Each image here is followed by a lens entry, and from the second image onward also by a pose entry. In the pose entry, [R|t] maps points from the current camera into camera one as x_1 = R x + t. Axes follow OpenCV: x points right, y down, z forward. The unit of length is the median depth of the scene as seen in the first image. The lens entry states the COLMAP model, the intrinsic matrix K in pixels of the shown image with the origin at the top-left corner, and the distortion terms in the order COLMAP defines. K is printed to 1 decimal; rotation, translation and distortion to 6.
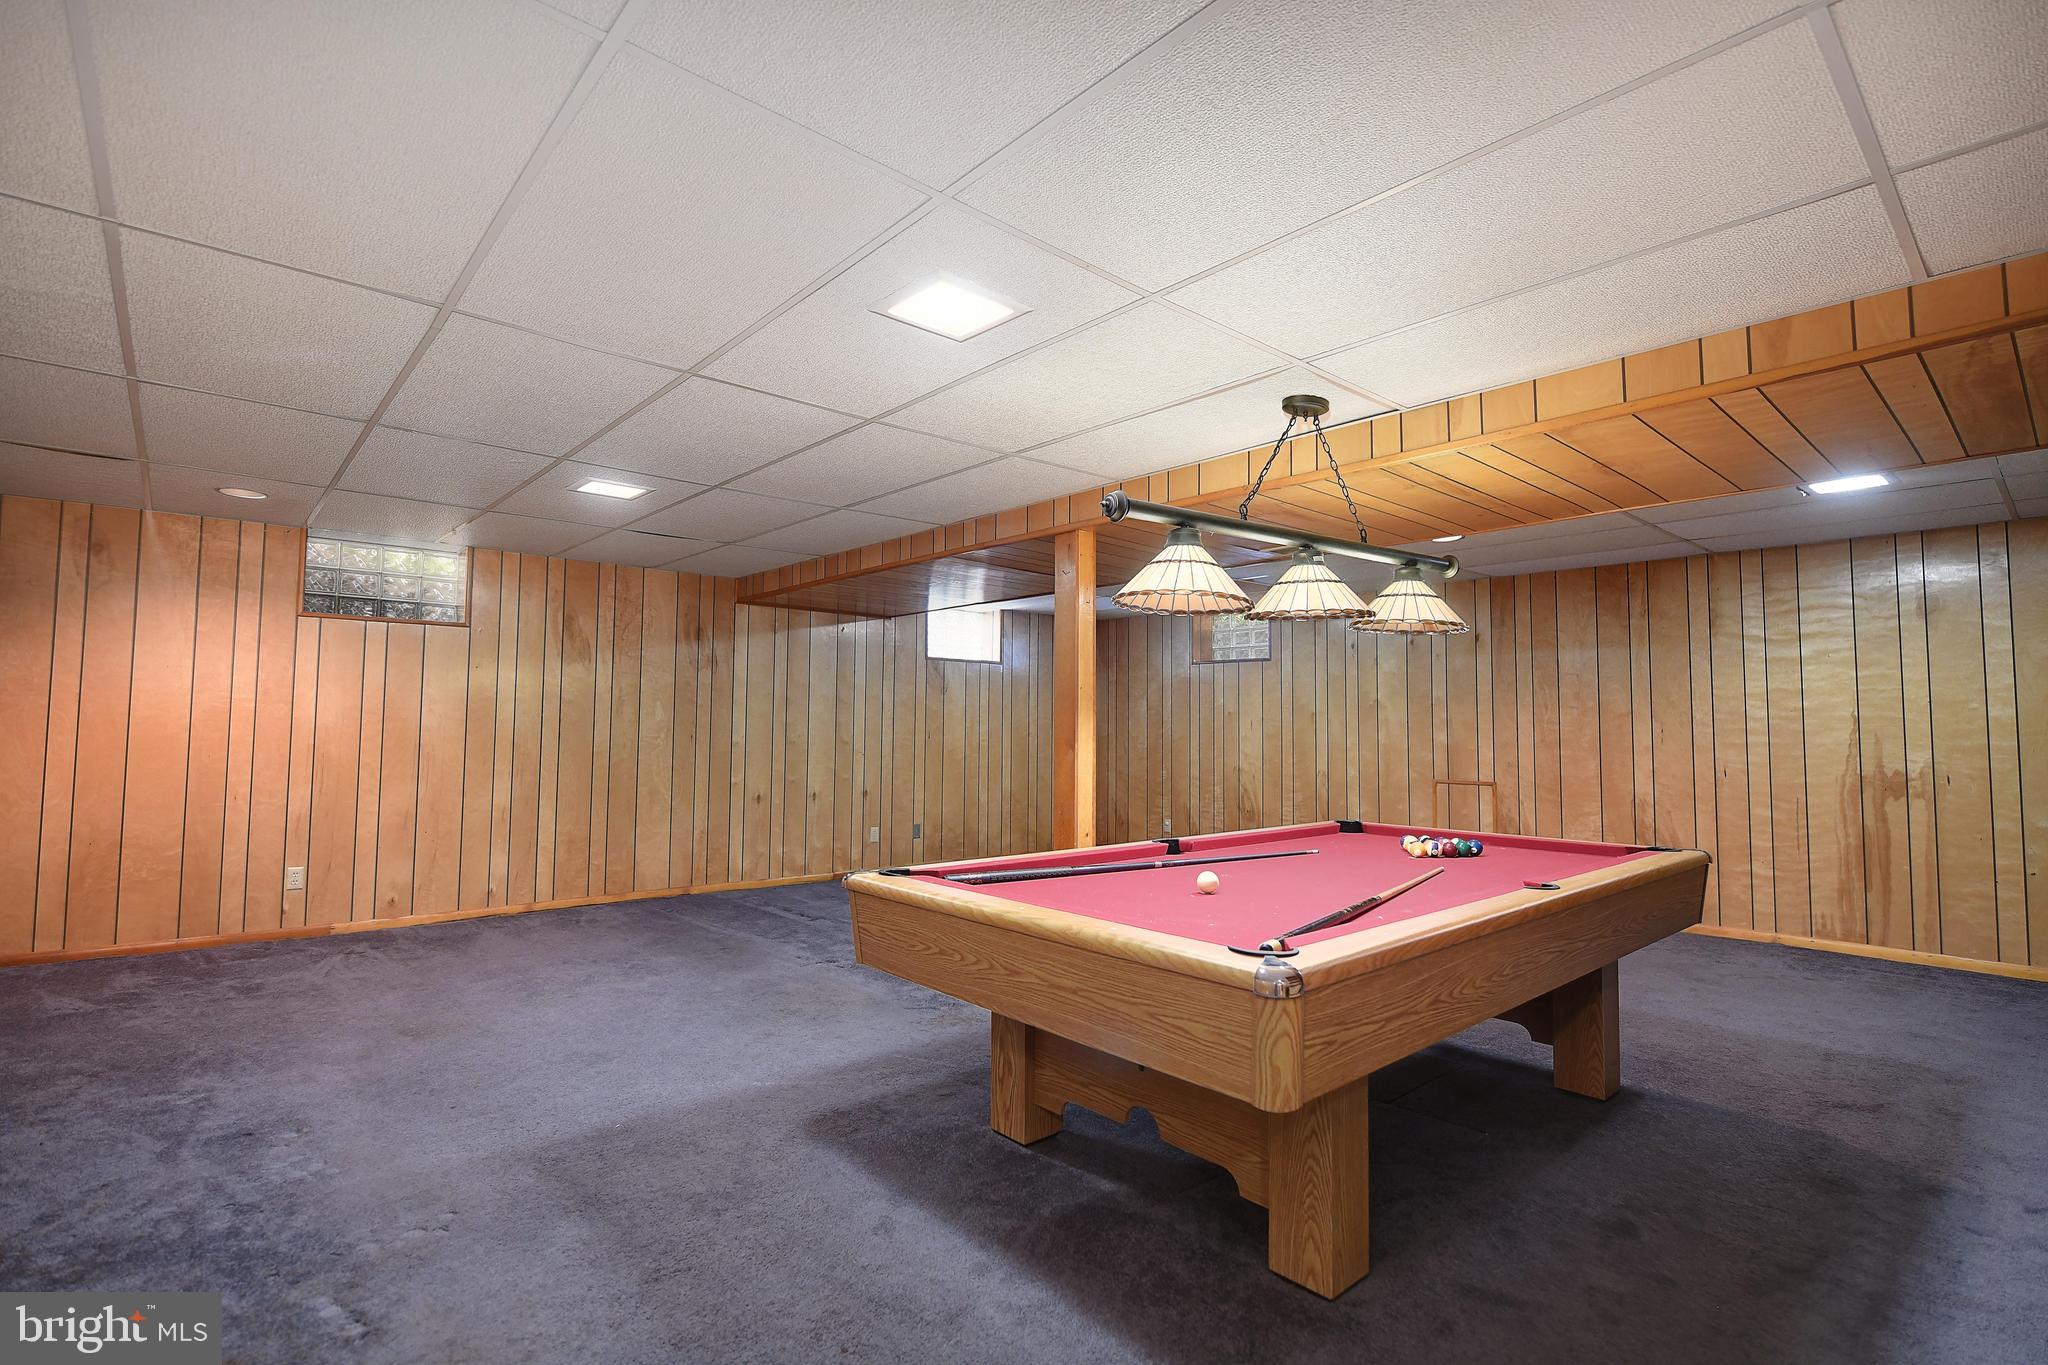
lens RADIAL K [[963.6, 0, 1023.8], [0, 963.6, 682.9], [0, 0, 1]] dist [0.001775, 0.000119]
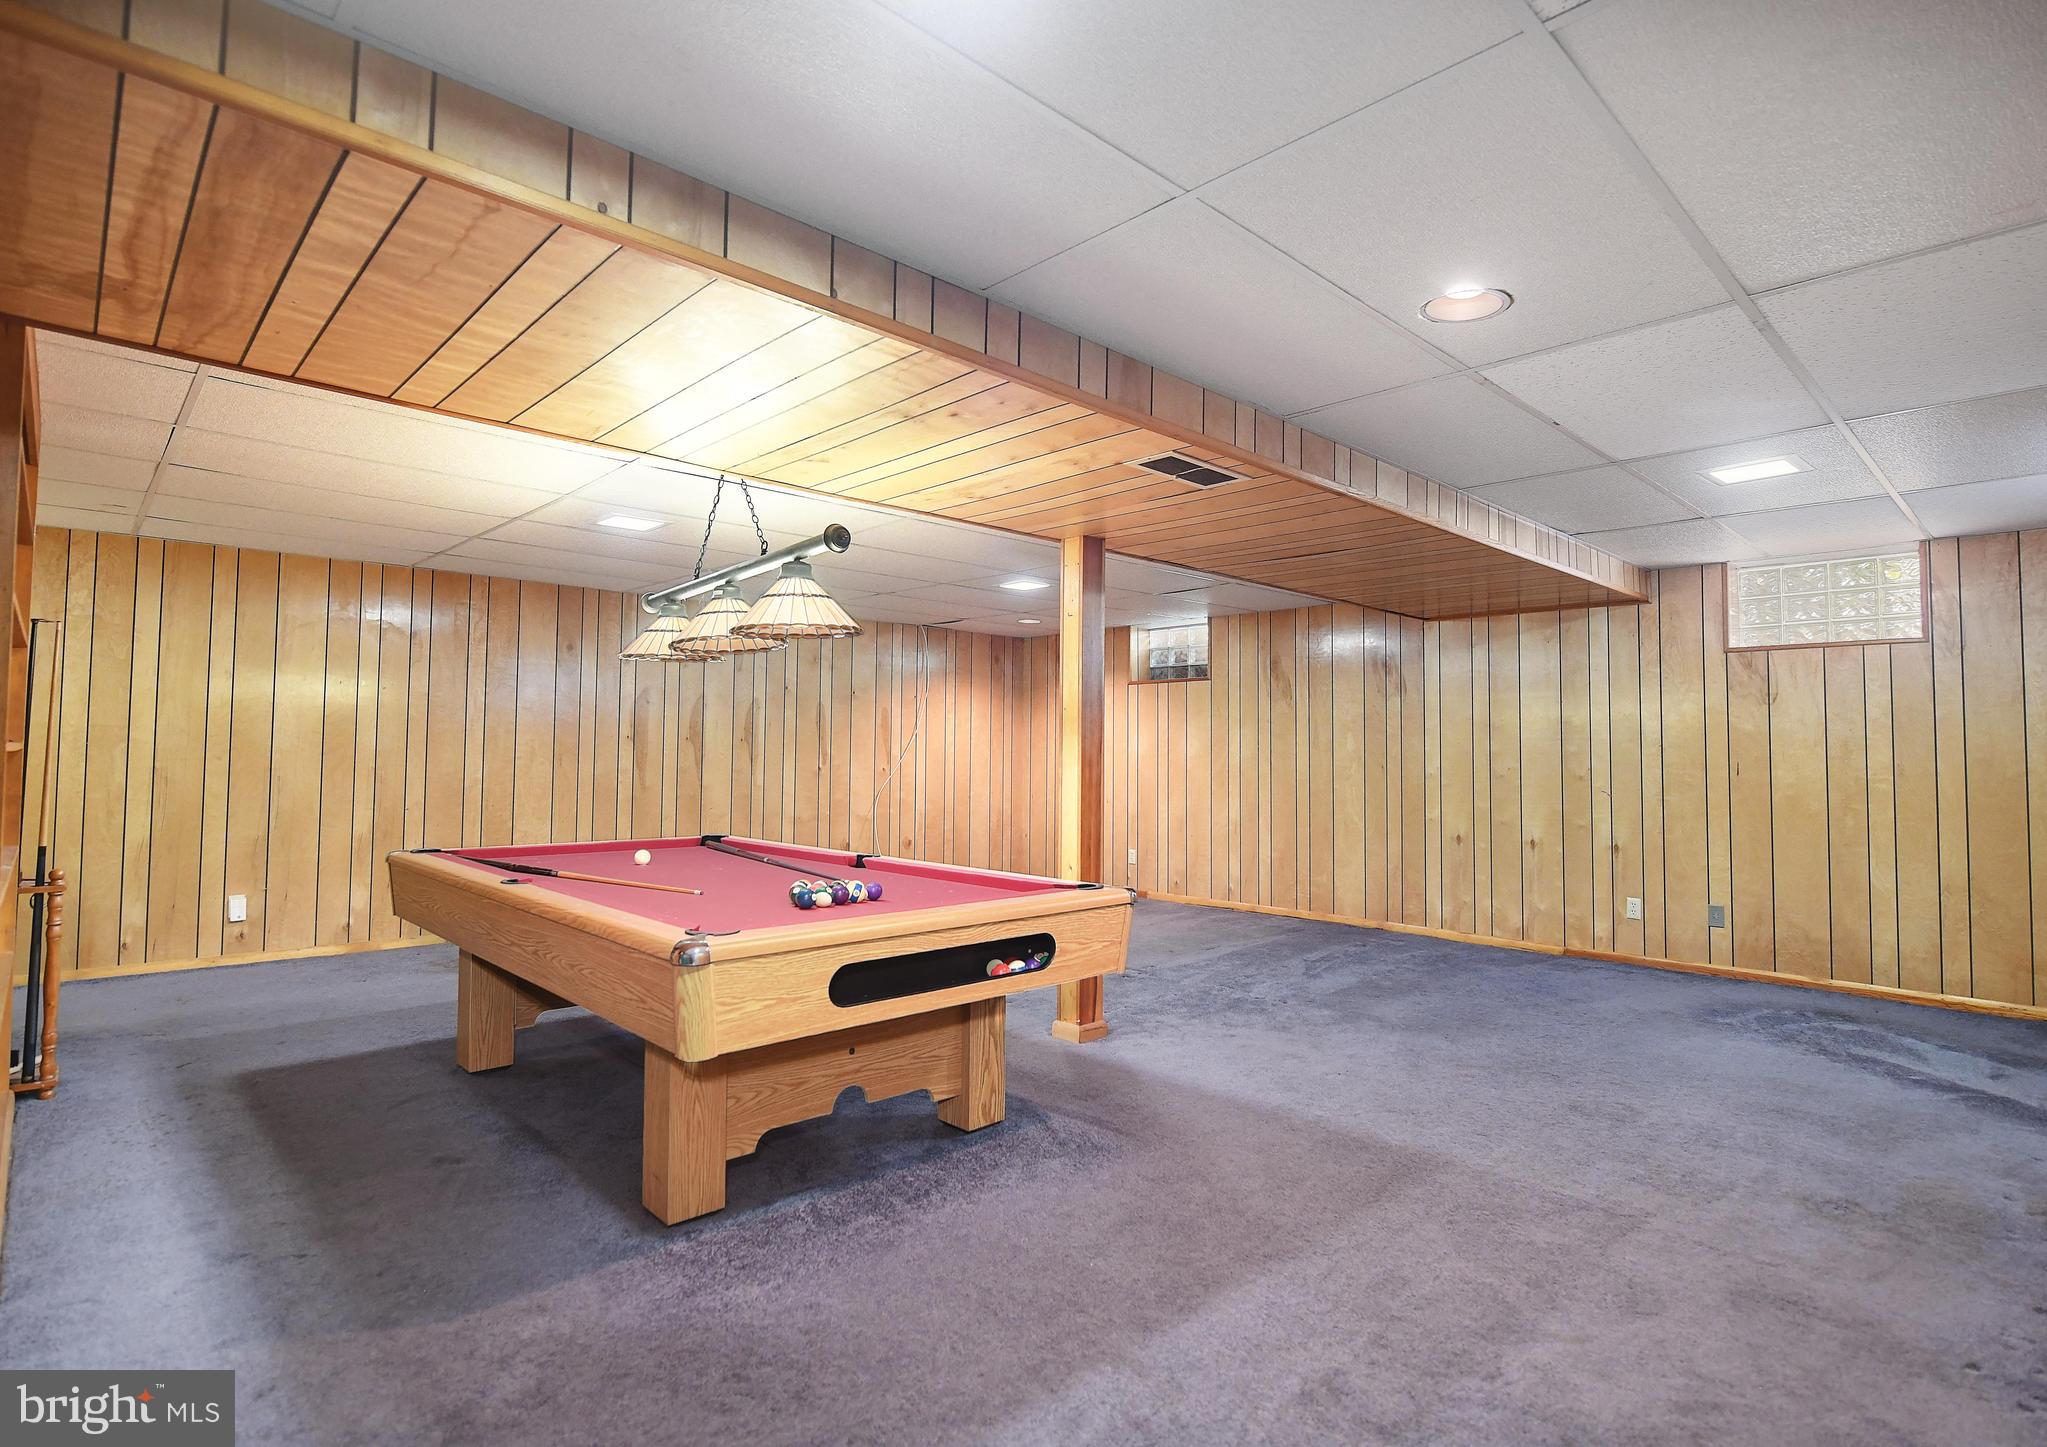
lens RADIAL K [[1035.2, 0, 1023.0], [0, 1035.2, 708.8], [0, 0, 1]] dist [-0.000763, -0.000305]
pose [[0.041192, -0.051076, -0.997845, 0.667860], [0.040487, 0.997958, -0.049411, 0.033175], [0.998331, -0.038364, 0.043176, 0.582240]]
